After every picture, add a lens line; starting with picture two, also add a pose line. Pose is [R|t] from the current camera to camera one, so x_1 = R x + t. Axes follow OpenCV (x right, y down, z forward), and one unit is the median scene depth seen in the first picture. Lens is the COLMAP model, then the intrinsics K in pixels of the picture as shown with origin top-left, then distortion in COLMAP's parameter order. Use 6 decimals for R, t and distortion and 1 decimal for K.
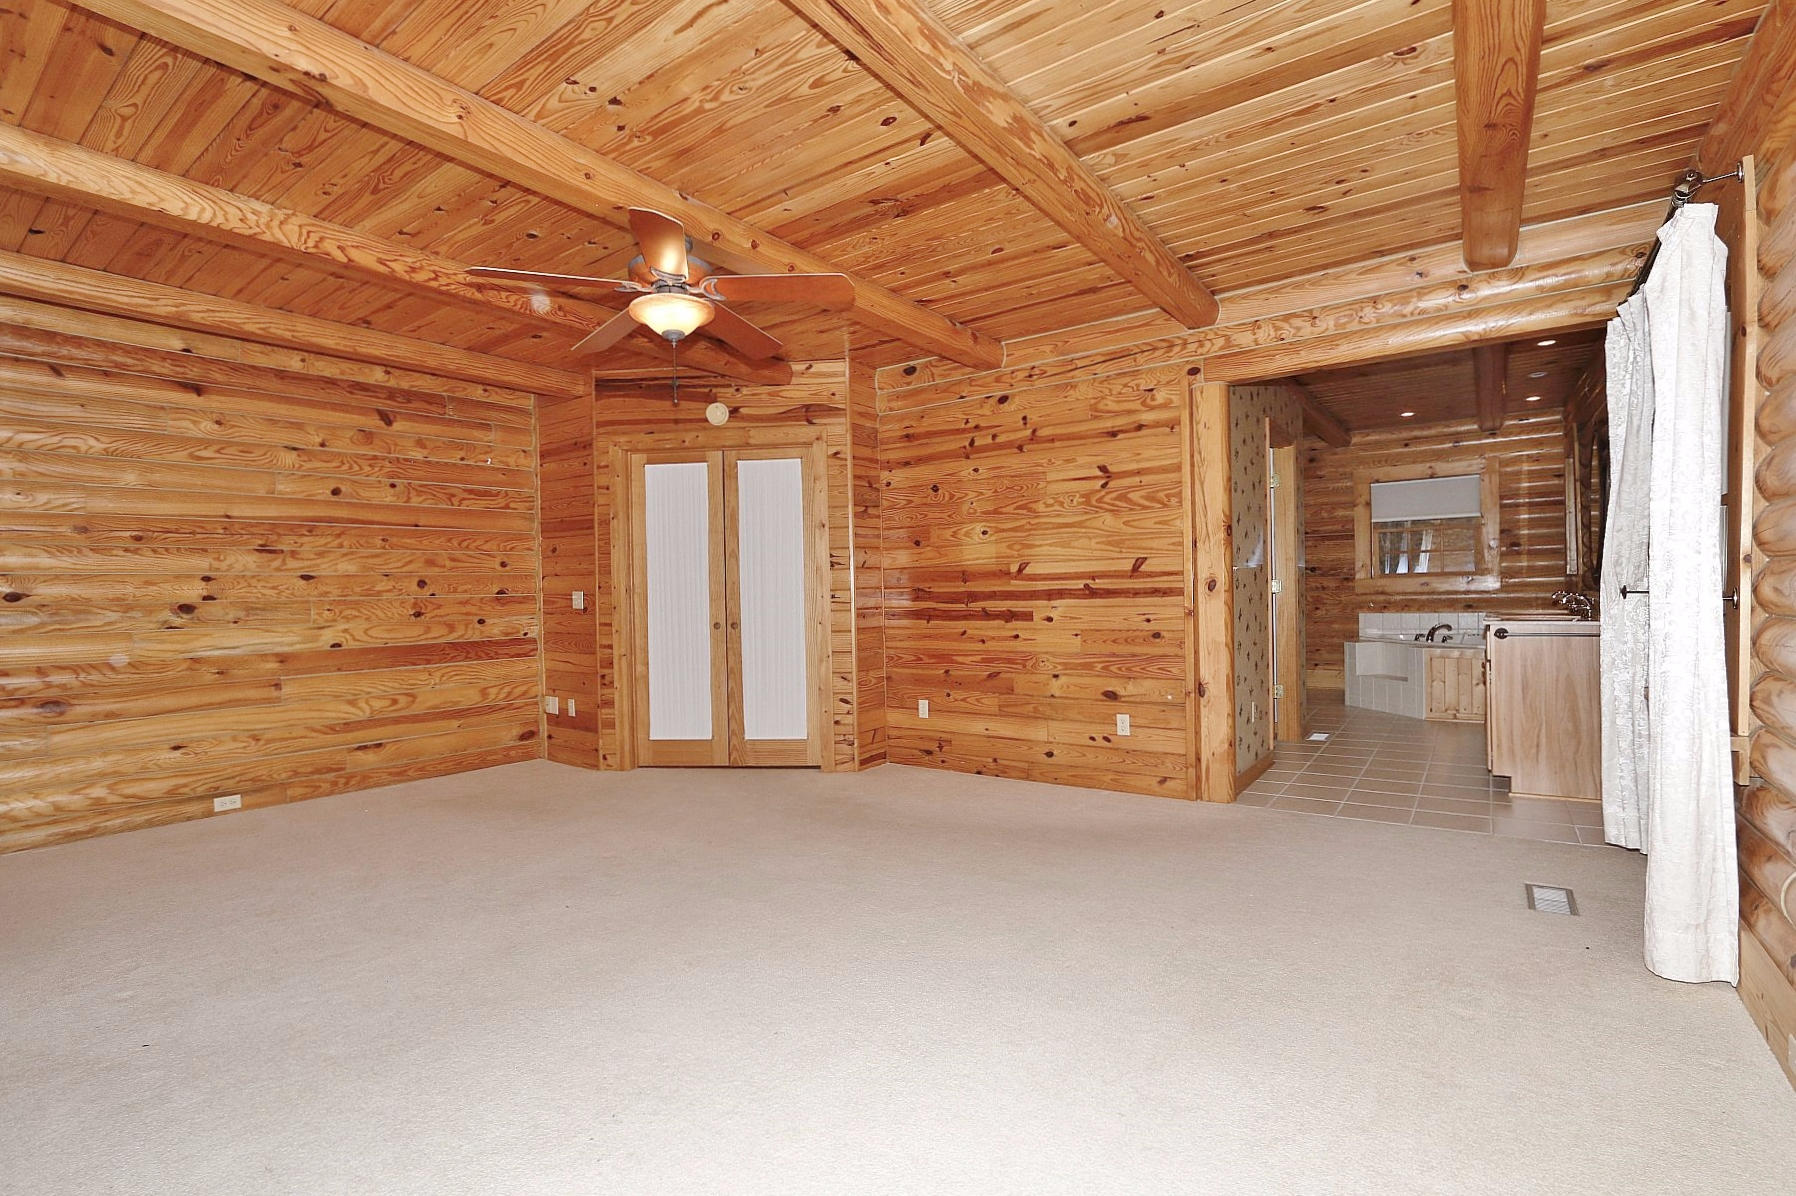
lens RADIAL K [[821.6, 0, 863.4], [0, 821.6, 601.6], [0, 0, 1]] dist [-0.015220, 0.000193]
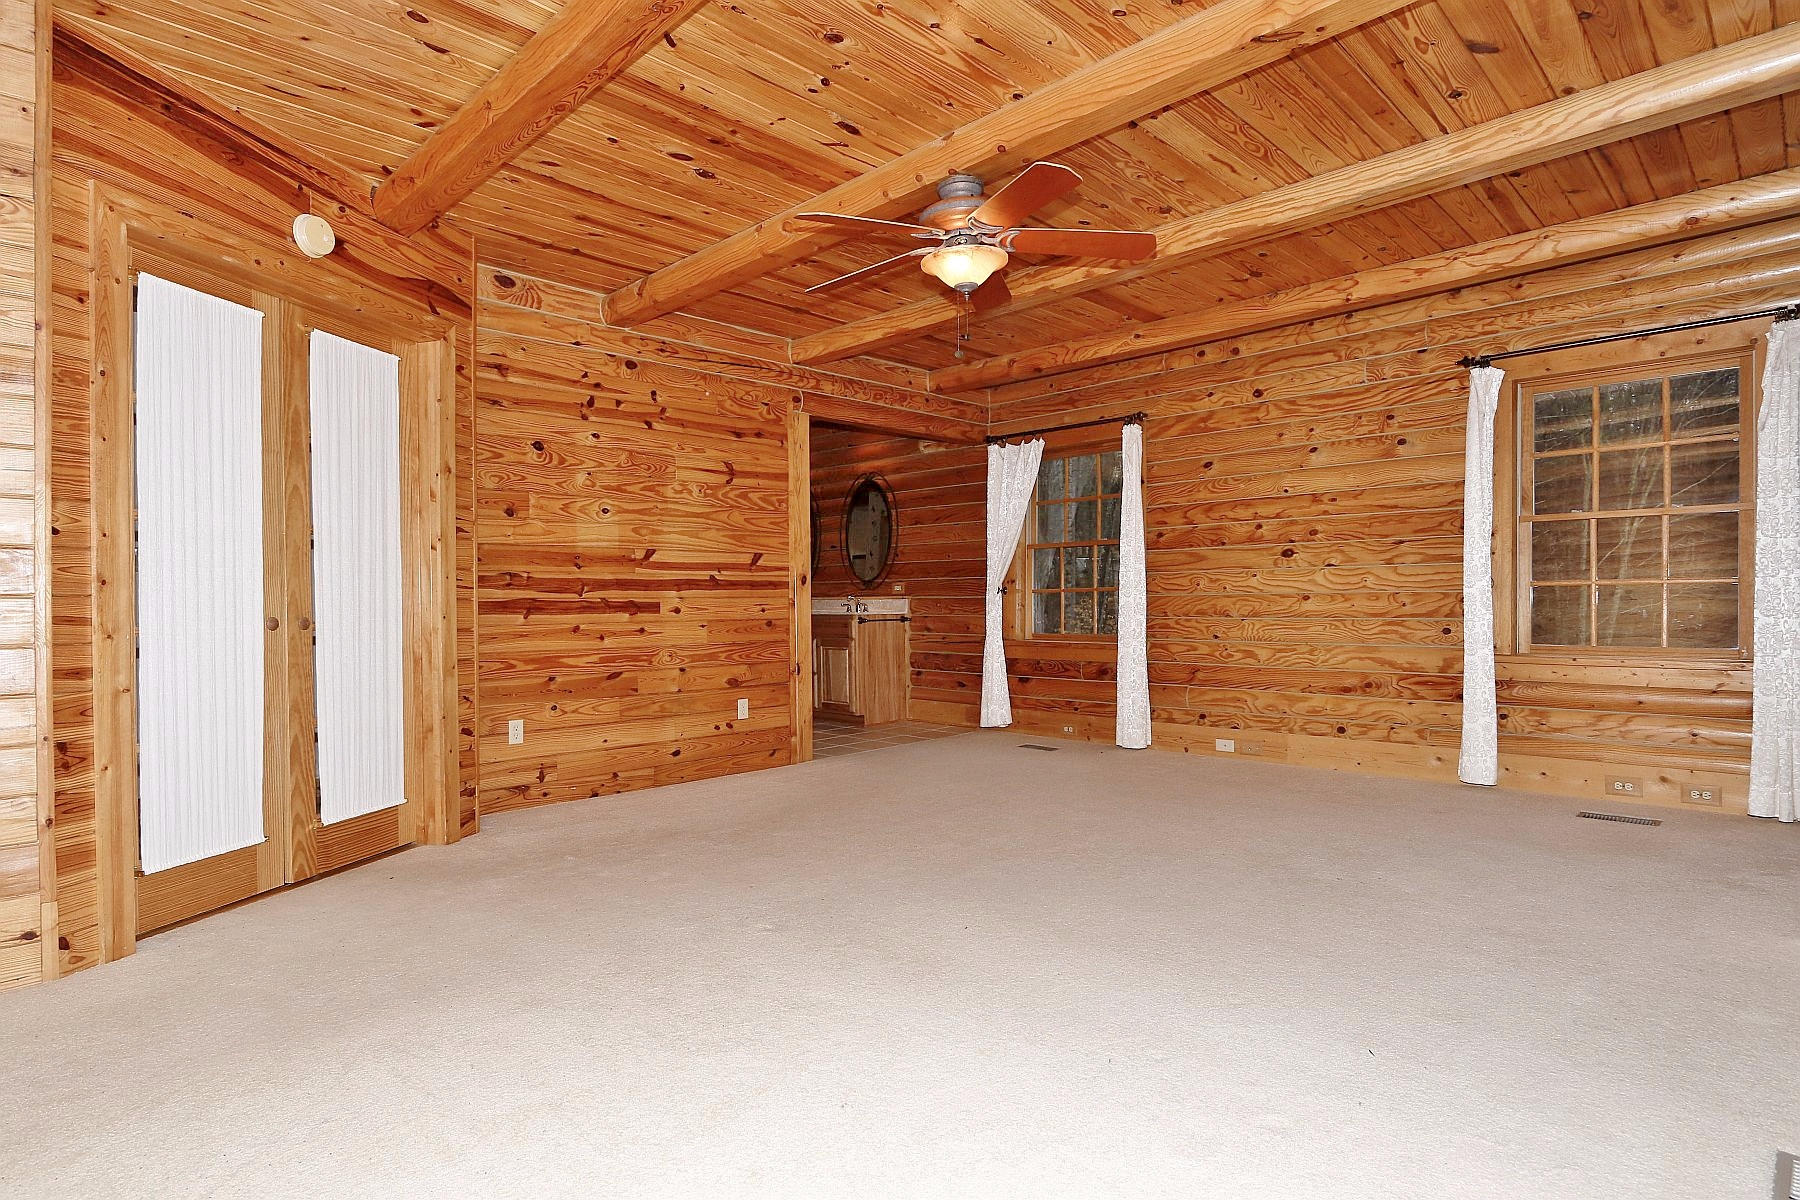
lens RADIAL K [[967.3, 0, 873.2], [0, 967.3, 606.5], [0, 0, 1]] dist [-0.019079, 0.008601]
pose [[0.155573, 0.017790, 0.987664, -0.819689], [0.014955, 0.999681, -0.020362, 0.041525], [-0.987711, 0.017938, 0.155258, 0.581307]]
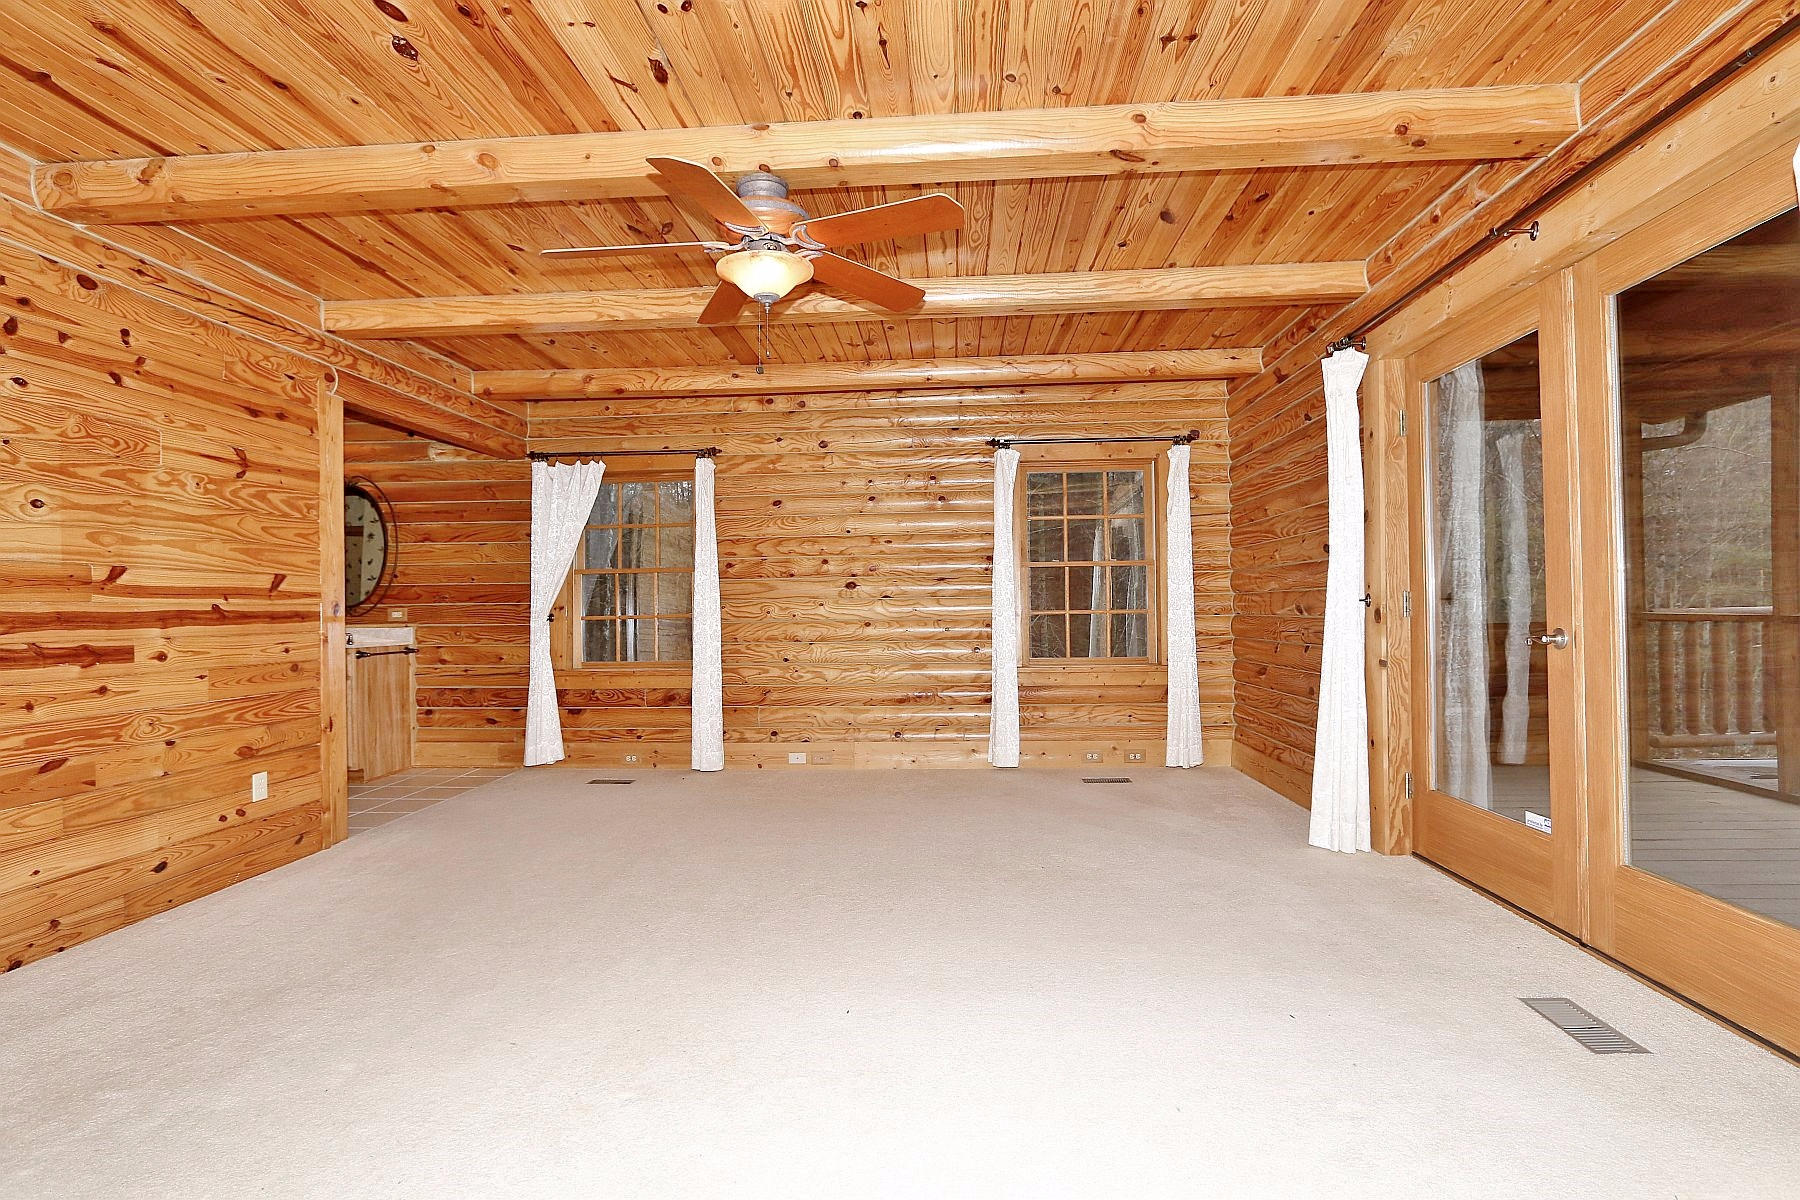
lens RADIAL K [[852.3, 0, 906.3], [0, 852.3, 600.3], [0, 0, 1]] dist [-0.017475, 0.003244]
pose [[-0.554126, 0.038419, 0.831546, -0.635378], [0.035720, 0.999112, -0.022358, 0.012201], [-0.831666, 0.017314, -0.555006, 0.850651]]
